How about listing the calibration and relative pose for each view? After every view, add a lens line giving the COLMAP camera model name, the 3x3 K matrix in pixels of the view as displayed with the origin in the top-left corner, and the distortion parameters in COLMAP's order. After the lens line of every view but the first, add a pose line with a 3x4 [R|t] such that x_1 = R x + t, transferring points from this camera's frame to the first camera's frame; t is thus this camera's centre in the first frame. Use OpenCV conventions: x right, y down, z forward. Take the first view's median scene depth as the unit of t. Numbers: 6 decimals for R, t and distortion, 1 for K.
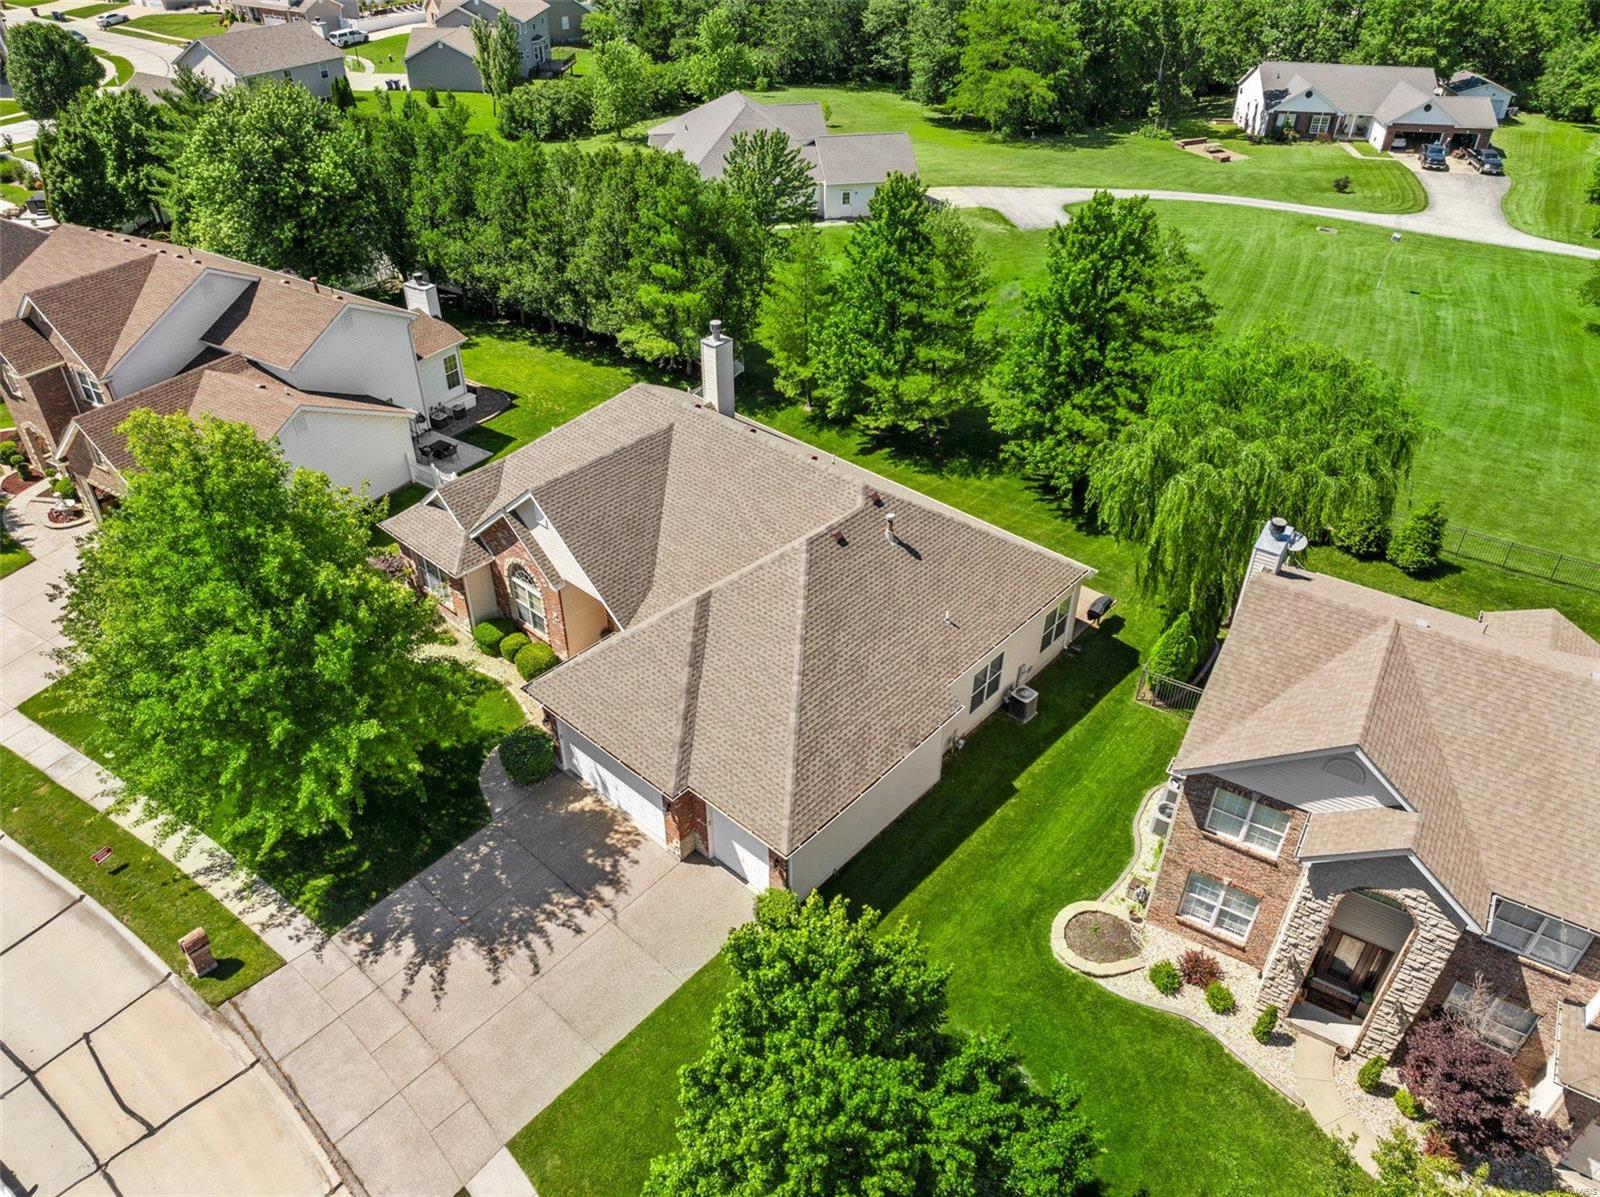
lens RADIAL K [[1111.4, 0, 800.0], [0, 1111.4, 598.5], [0, 0, 1]] dist [-0.034351, 0.000234]
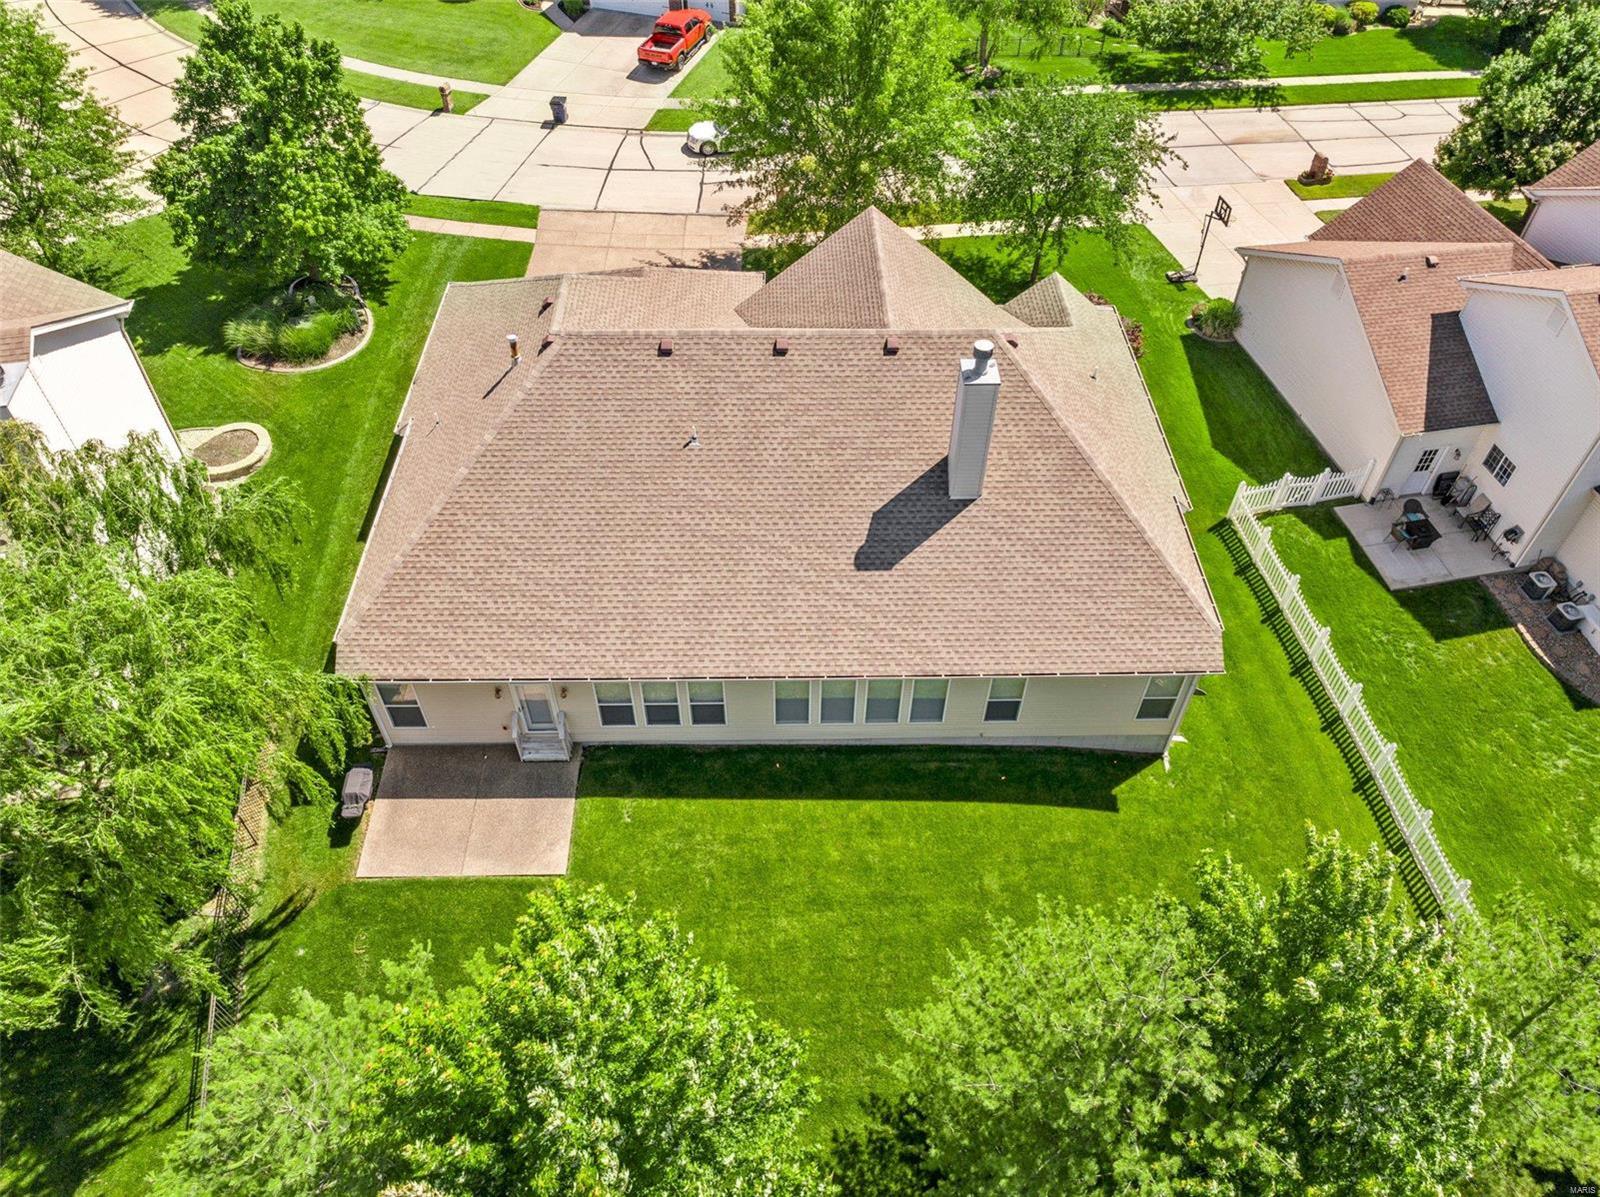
lens RADIAL K [[1109.0, 0, 803.3], [0, 1109.0, 594.6], [0, 0, 1]] dist [-0.035760, 0.000563]
pose [[-0.728261, 0.491503, -0.477557, 0.450804], [-0.418137, 0.233417, 0.877882, -0.923133], [0.542952, 0.839012, 0.035527, 1.387825]]
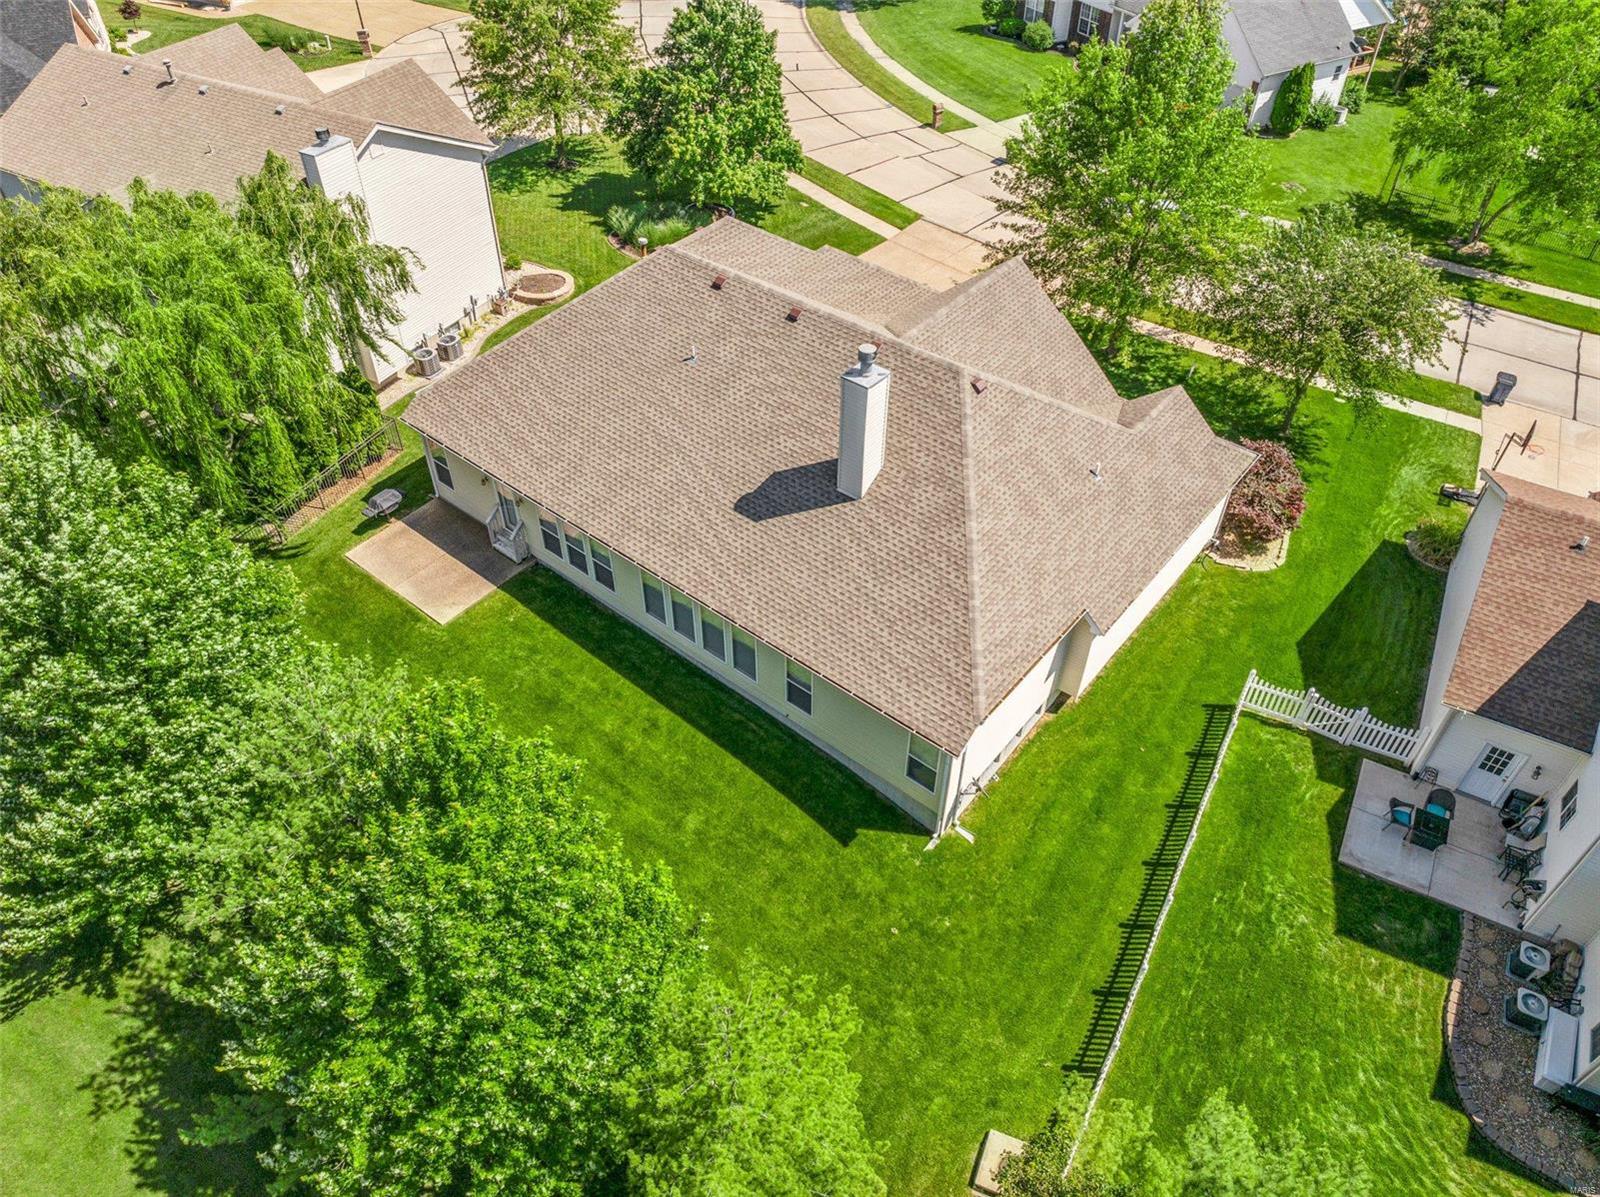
lens RADIAL K [[1109.0, 0, 803.3], [0, 1109.0, 594.6], [0, 0, 1]] dist [-0.035760, 0.000563]
pose [[-0.998711, 0.021244, -0.046103, -0.011170], [-0.041604, 0.177816, 0.983184, -1.118412], [0.029084, 0.983834, -0.176703, 1.666190]]
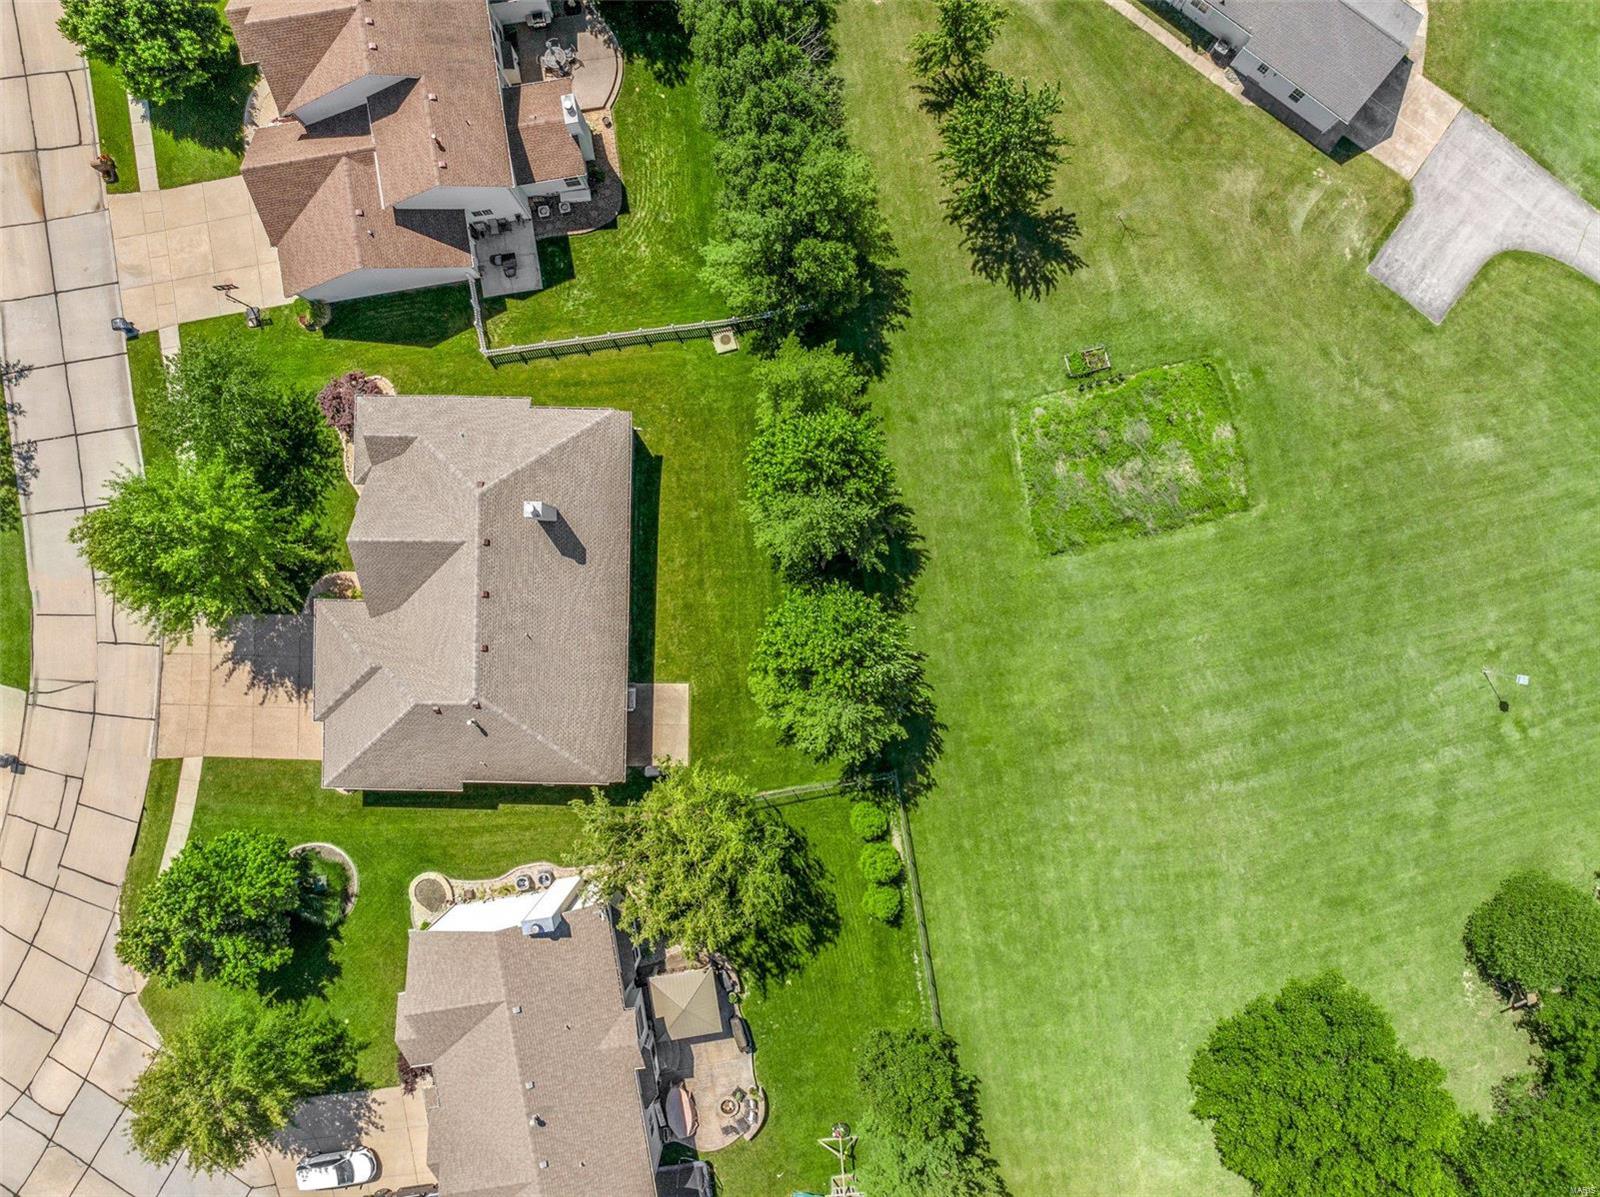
lens RADIAL K [[1109.0, 0, 803.3], [0, 1109.0, 594.6], [0, 0, 1]] dist [-0.035760, 0.000563]
pose [[0.656082, 0.754678, 0.004245, 0.291976], [-0.452395, 0.388776, 0.802616, -1.944819], [0.604066, -0.528502, 0.596481, 0.445466]]
